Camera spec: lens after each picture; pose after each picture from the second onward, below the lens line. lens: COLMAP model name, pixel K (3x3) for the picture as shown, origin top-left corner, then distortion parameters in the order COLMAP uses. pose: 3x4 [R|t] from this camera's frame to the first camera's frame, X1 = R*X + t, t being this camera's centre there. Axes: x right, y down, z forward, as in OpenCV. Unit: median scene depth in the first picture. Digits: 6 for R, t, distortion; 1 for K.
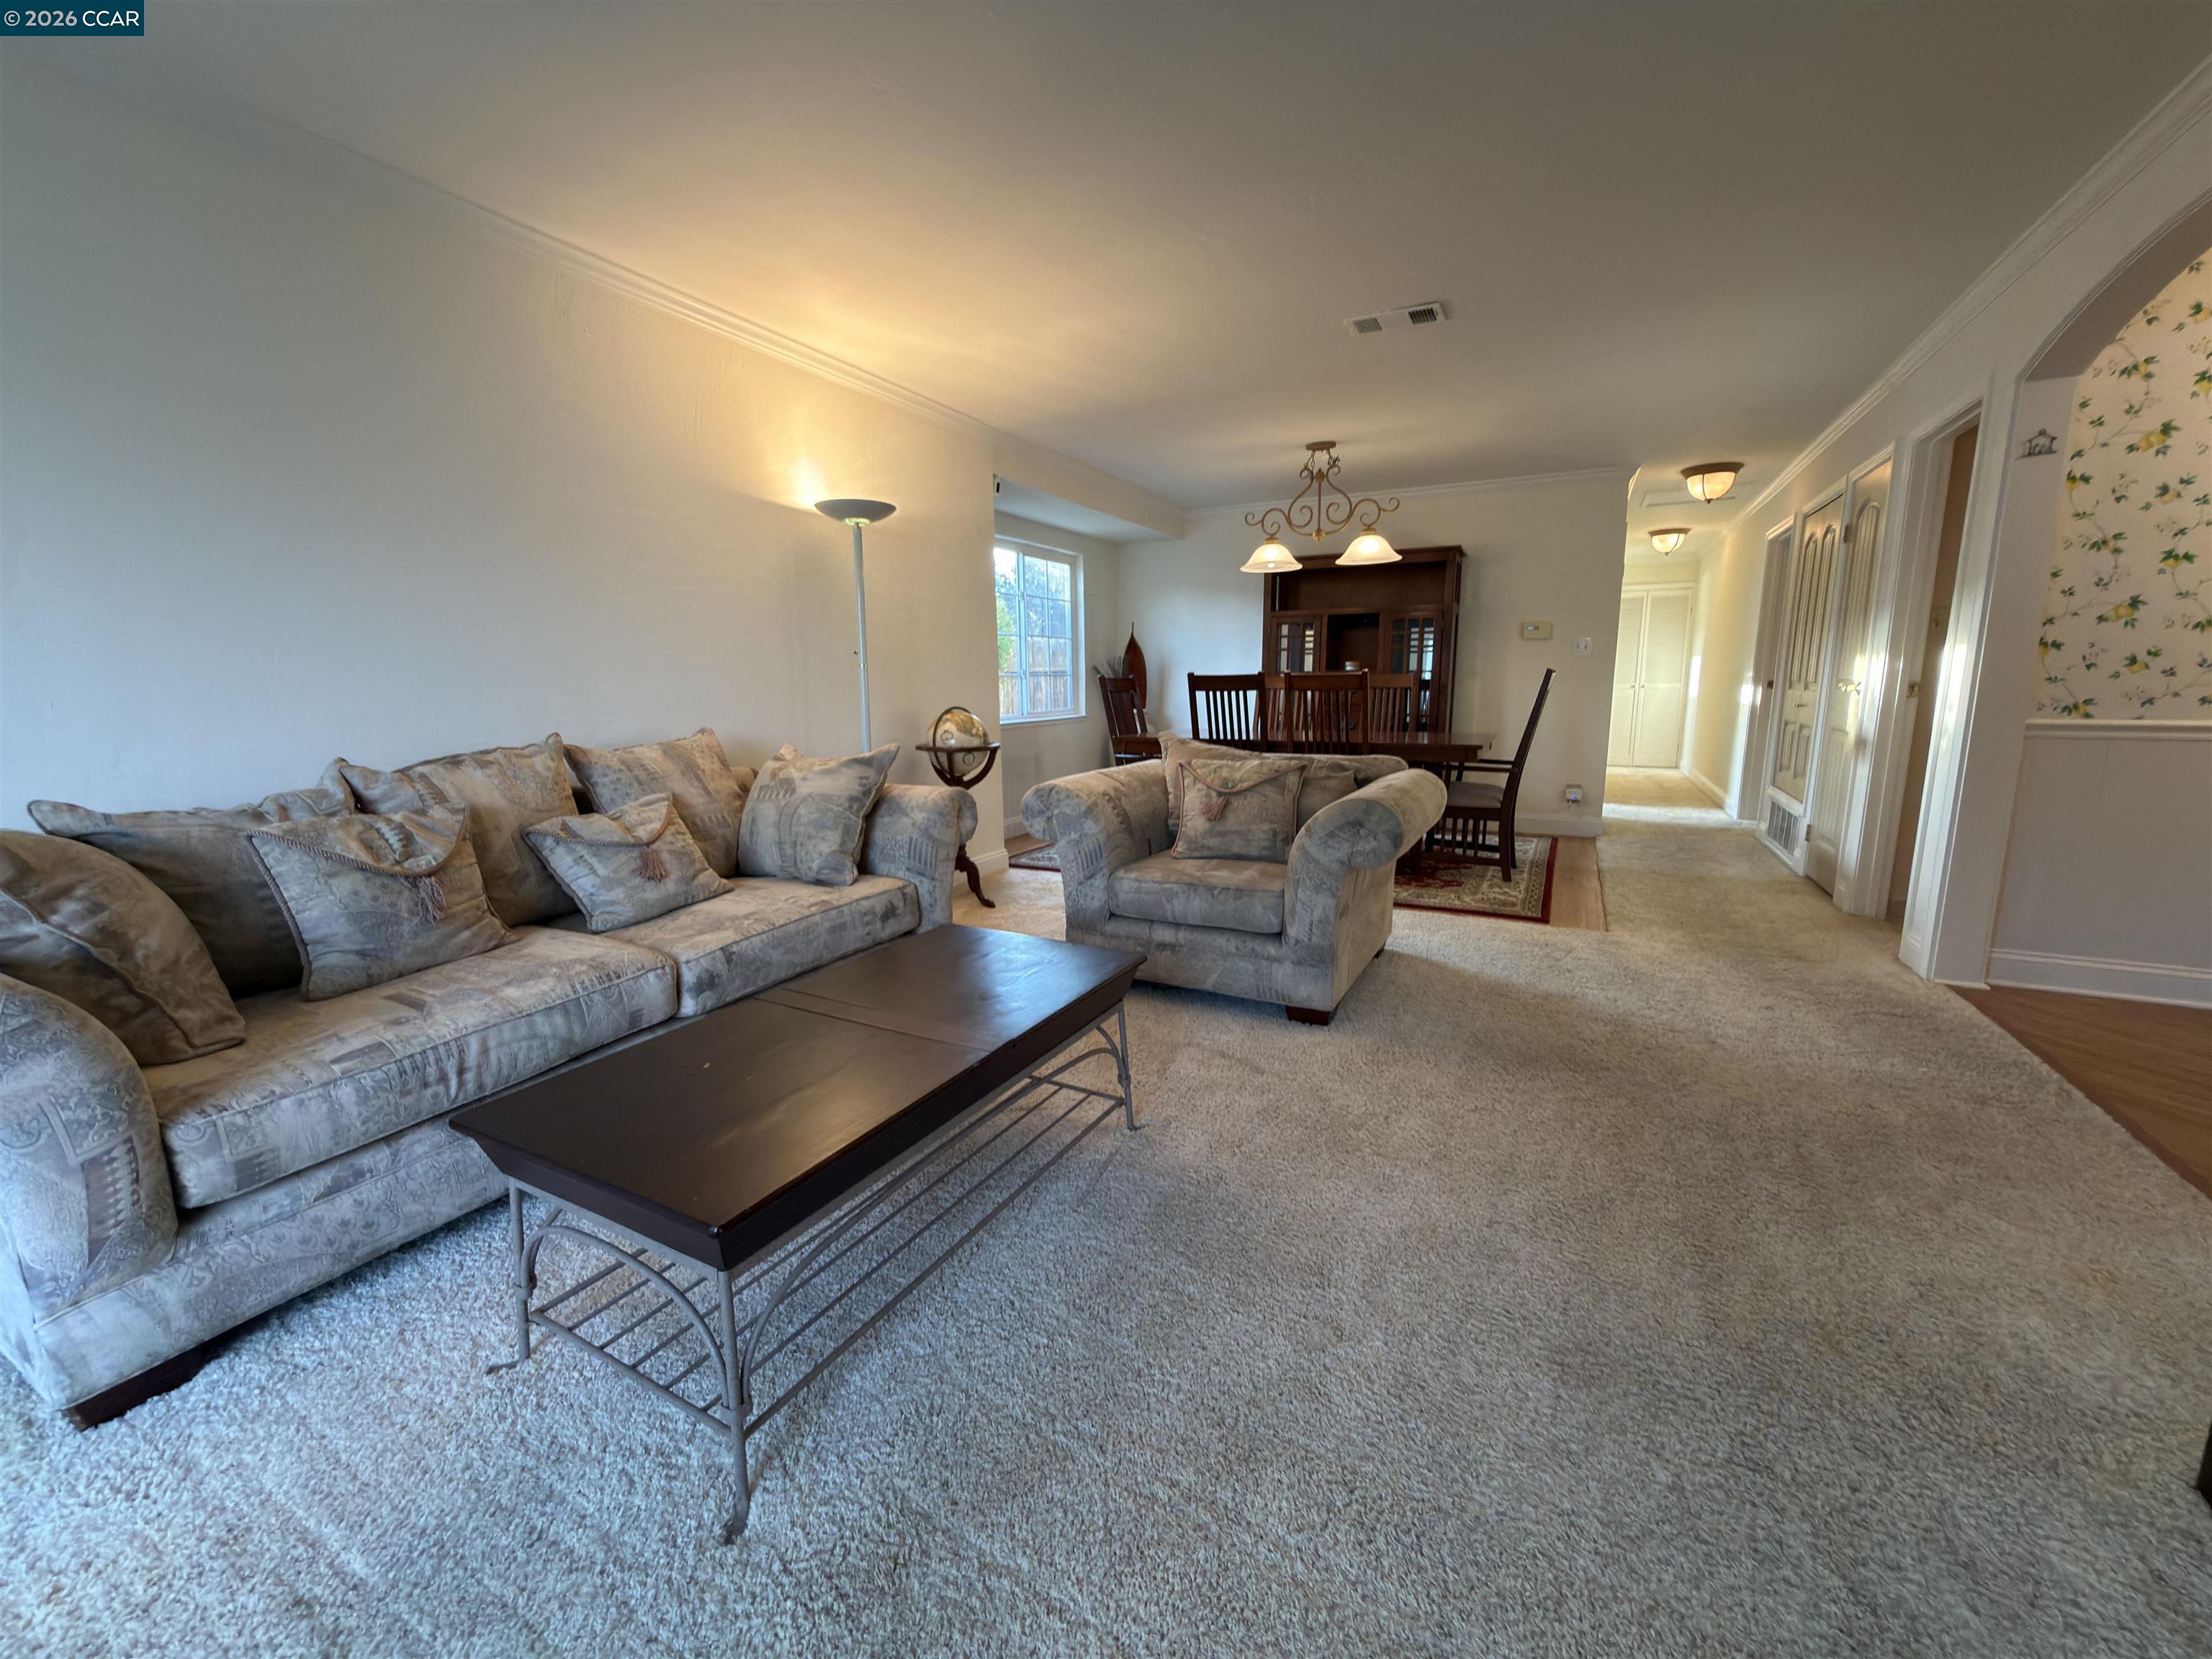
lens RADIAL K [[882.5, 0, 1097.7], [0, 882.5, 828.0], [0, 0, 1]] dist [-0.000990, -0.000069]
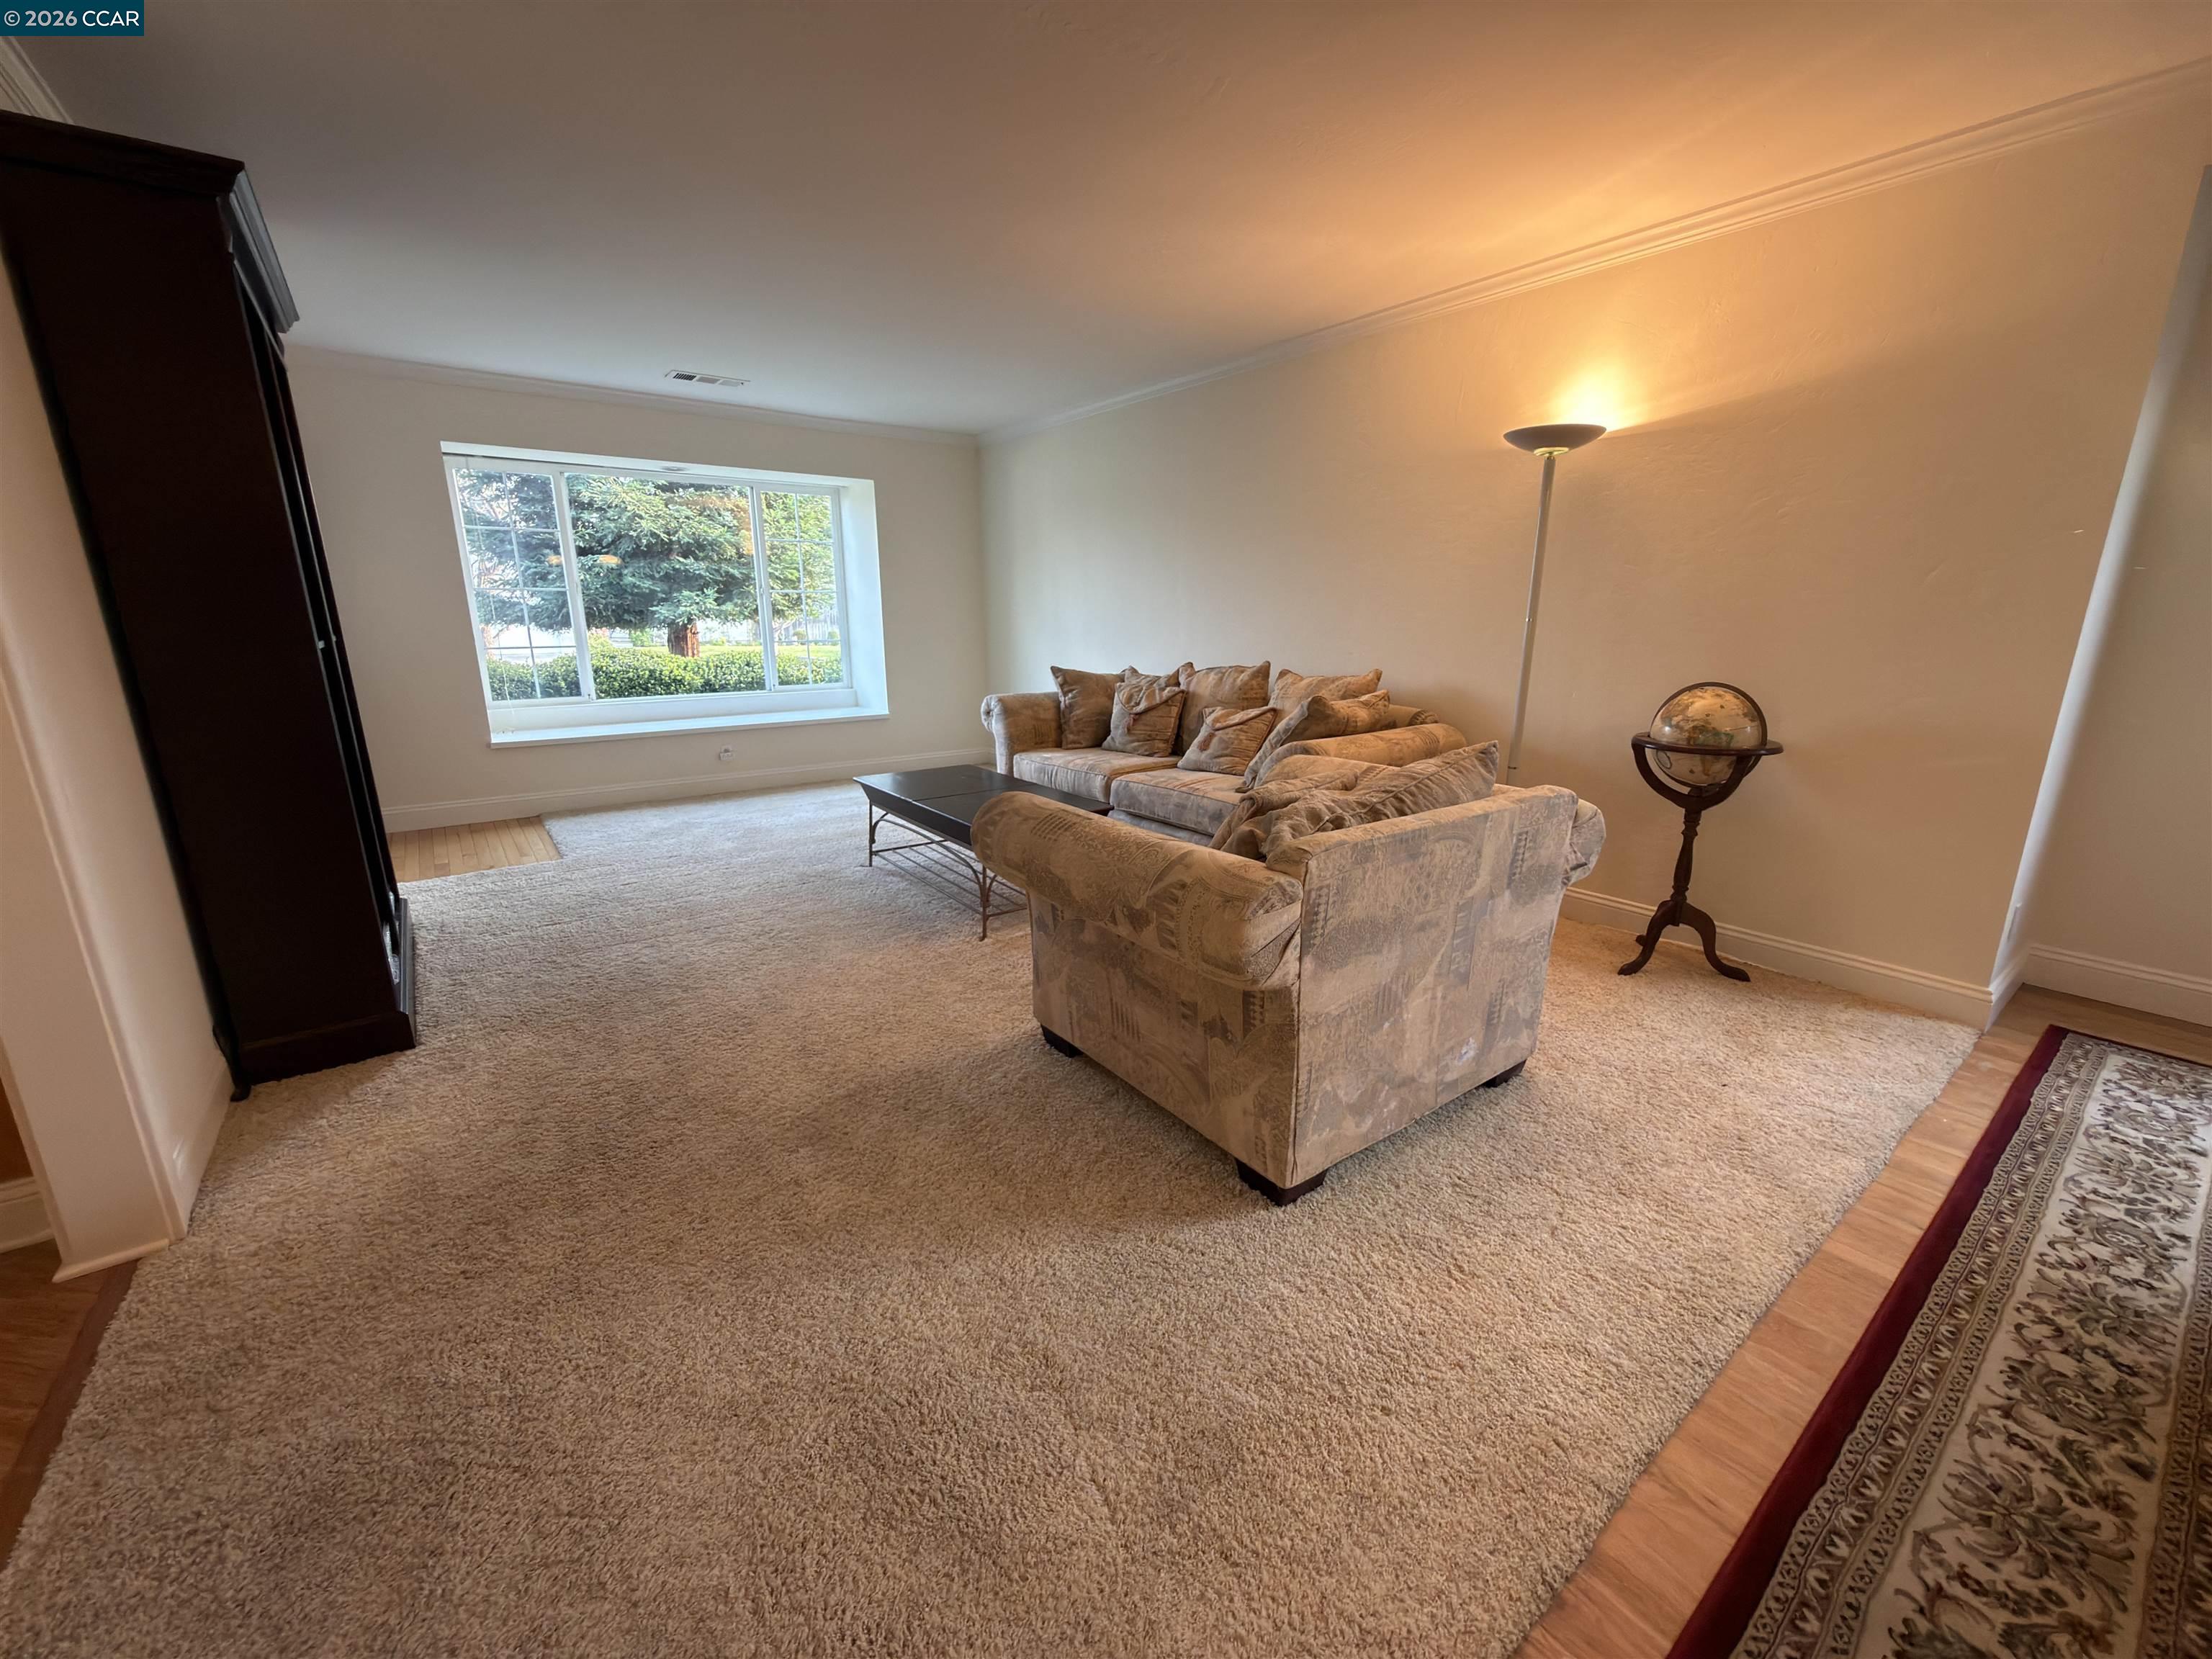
lens RADIAL K [[881.7, 0, 1104.9], [0, 881.7, 828.7], [0, 0, 1]] dist [-0.000968, 0.000599]
pose [[-0.420525, 0.229619, -0.877744, 0.665551], [-0.146382, 0.937598, 0.315408, -0.185291], [0.895395, 0.261123, -0.360671, 0.902484]]
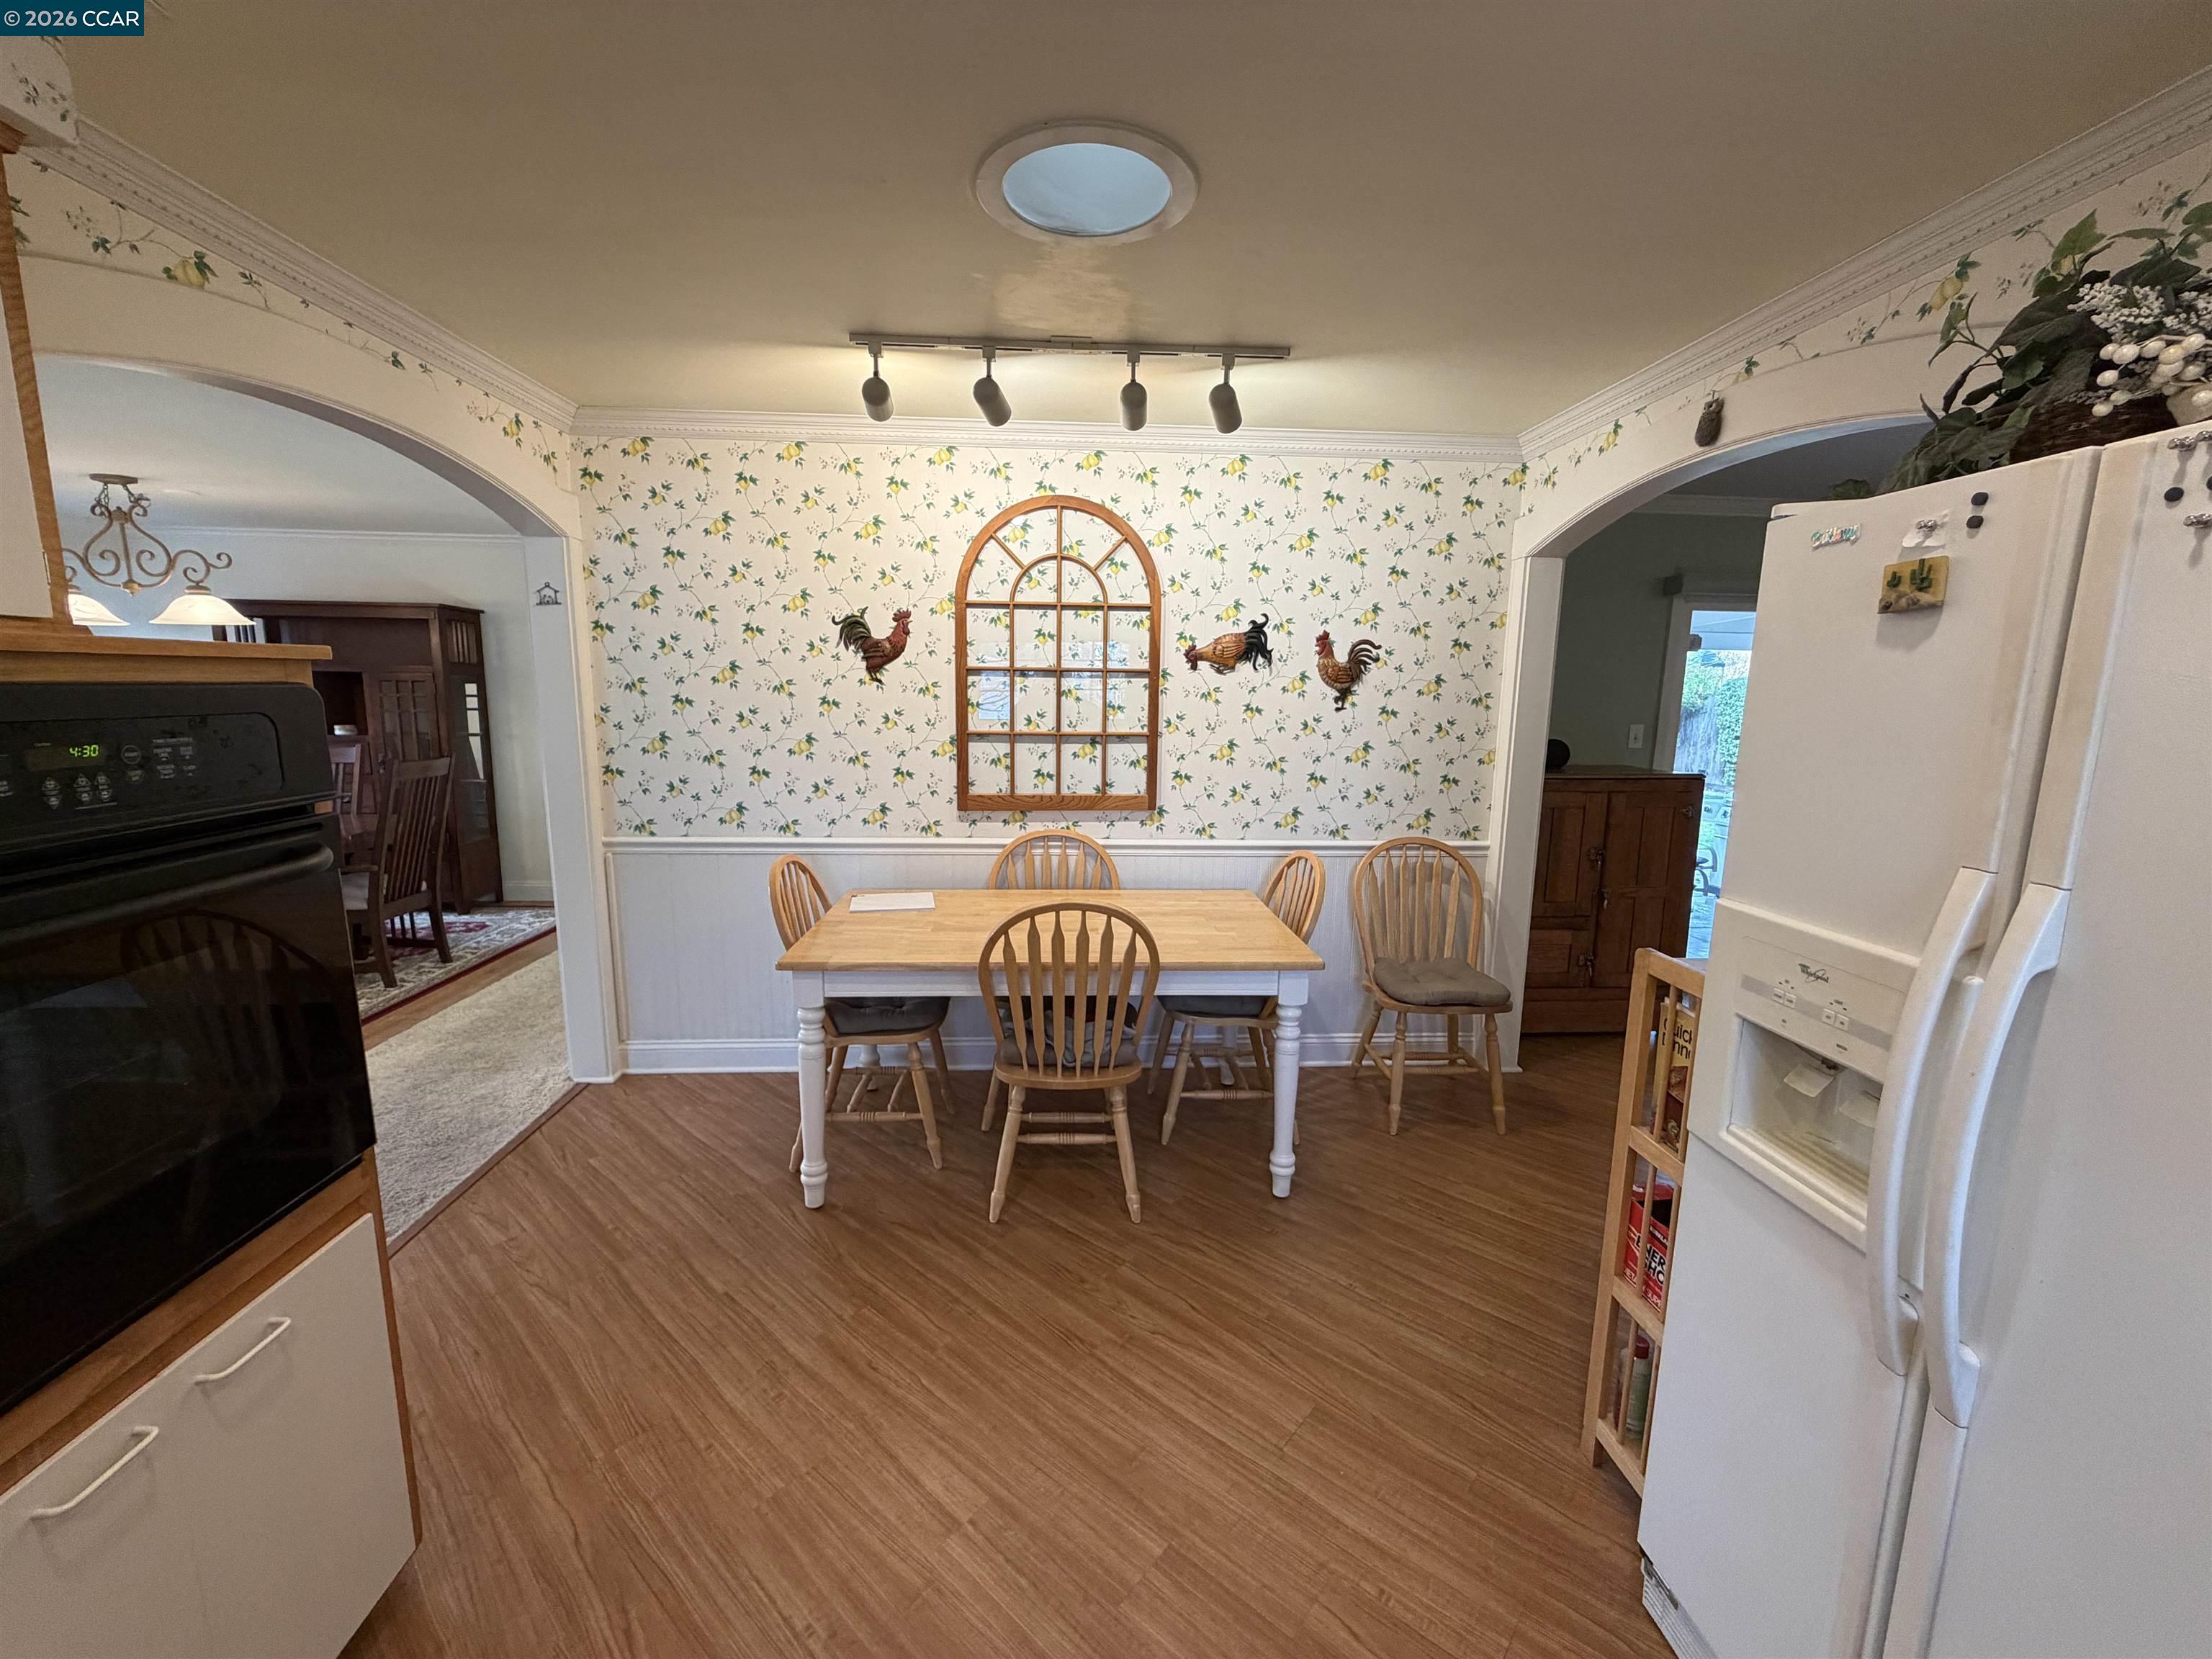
lens RADIAL K [[882.5, 0, 1097.7], [0, 882.5, 828.0], [0, 0, 1]] dist [-0.000990, -0.000069]
pose [[0.854523, -0.062268, 0.515667, 0.736764], [0.064253, 0.997835, 0.014016, -0.081844], [-0.515423, 0.021156, 0.856674, -0.194508]]
